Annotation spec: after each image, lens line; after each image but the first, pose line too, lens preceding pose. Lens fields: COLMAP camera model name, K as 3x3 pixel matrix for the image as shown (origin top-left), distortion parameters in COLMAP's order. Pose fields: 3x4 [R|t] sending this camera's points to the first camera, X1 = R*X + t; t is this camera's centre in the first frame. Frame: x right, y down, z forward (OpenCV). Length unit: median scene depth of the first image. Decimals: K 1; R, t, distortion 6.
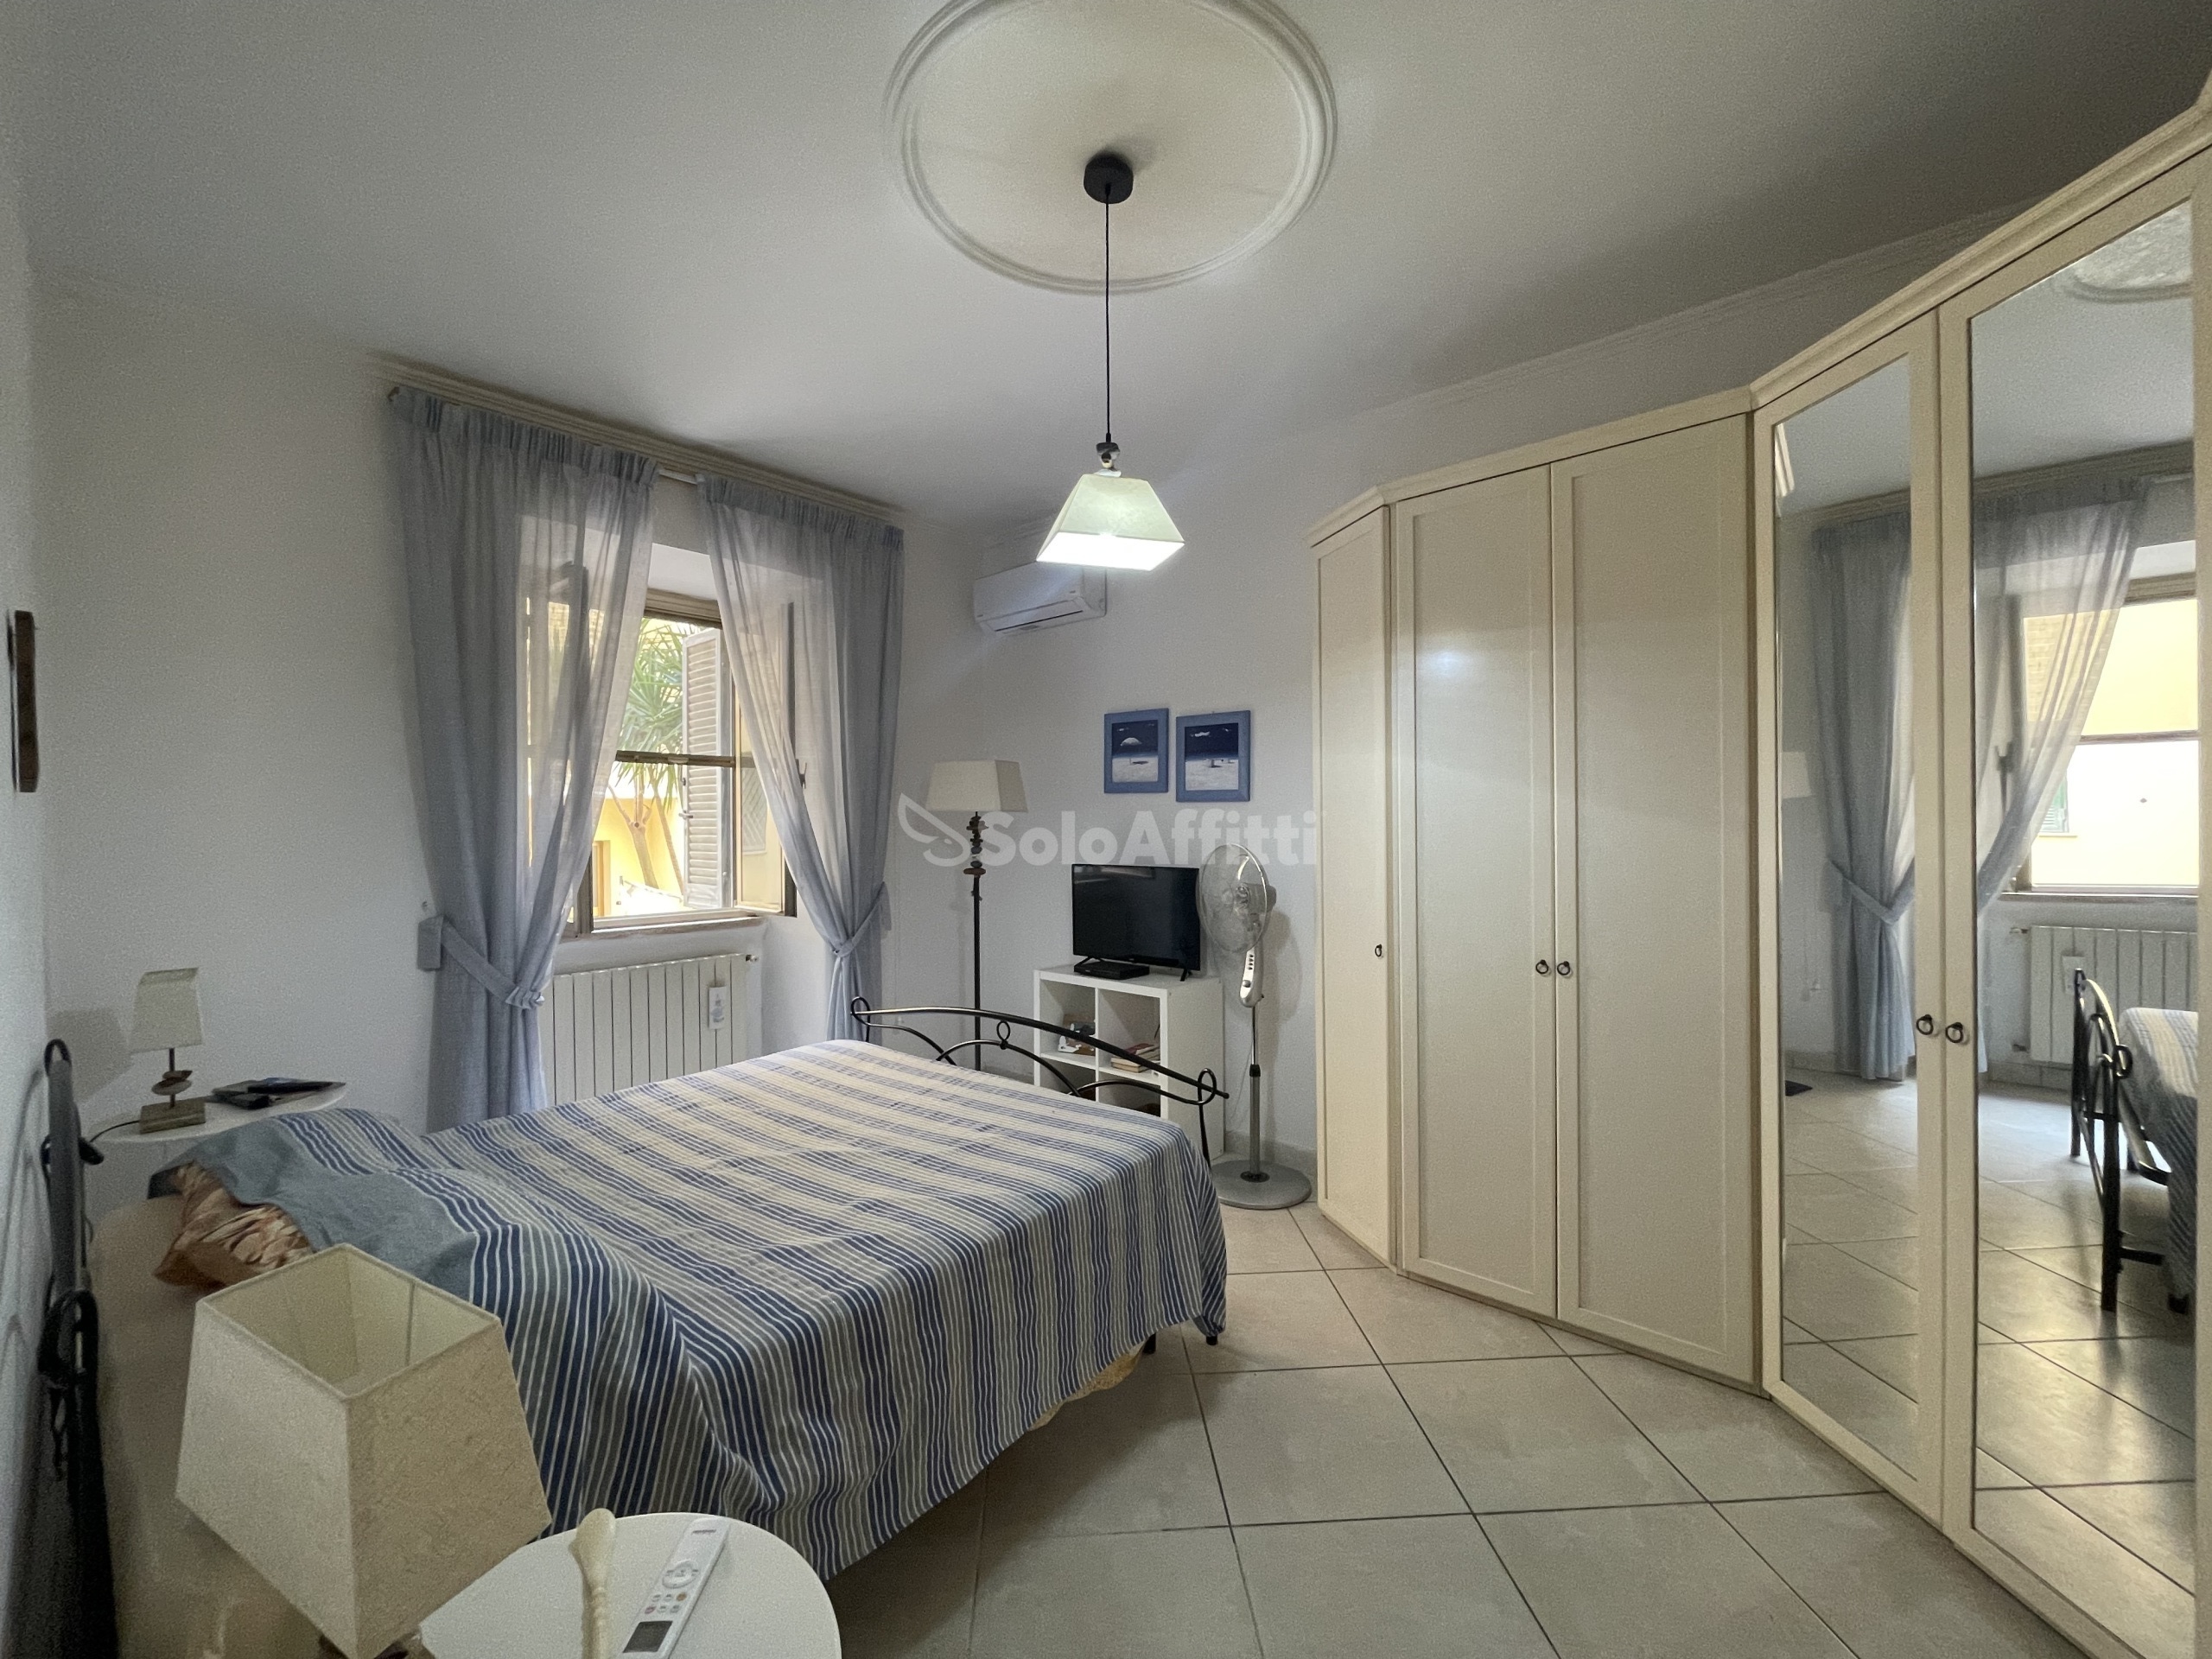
lens RADIAL K [[886.3, 0, 1109.8], [0, 886.3, 829.7], [0, 0, 1]] dist [0.000149, -0.001047]
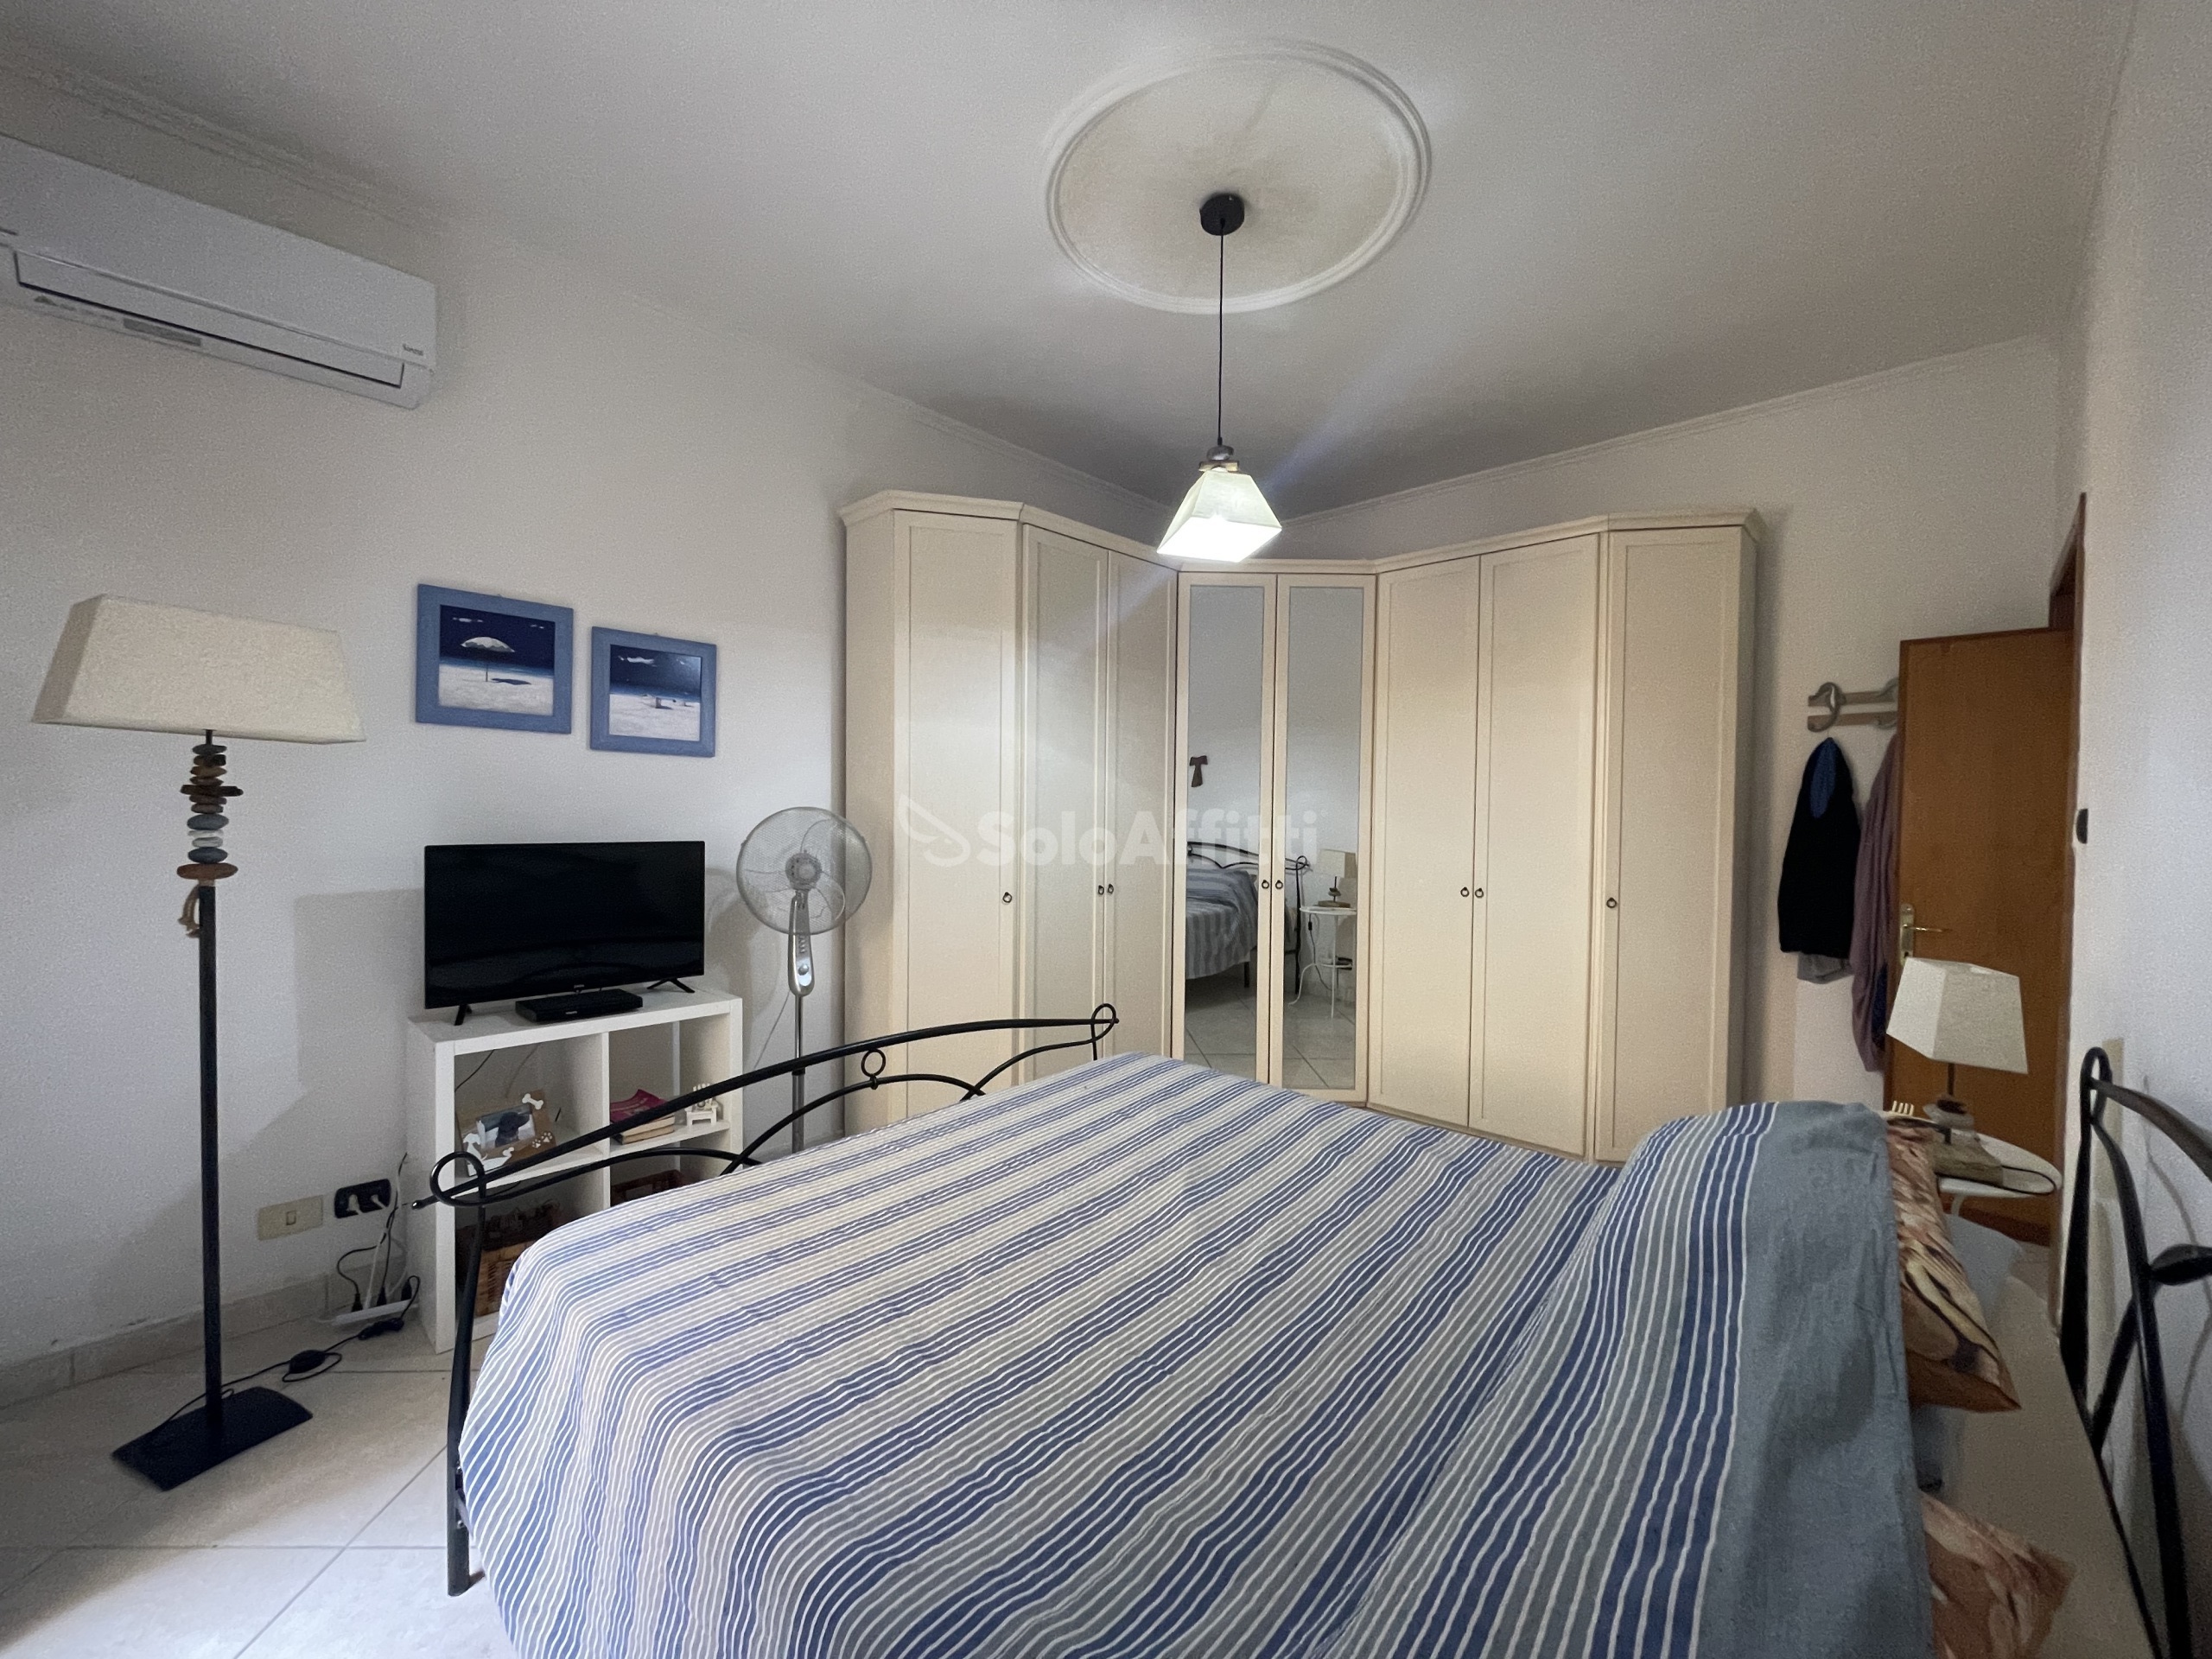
lens RADIAL K [[886.3, 0, 1110.1], [0, 886.3, 827.3], [0, 0, 1]] dist [0.000149, -0.001047]
pose [[0.035342, -0.006474, 0.999354, -0.632400], [0.002017, 0.999977, 0.006406, 0.026761], [-0.999373, 0.001790, 0.035354, 0.605851]]
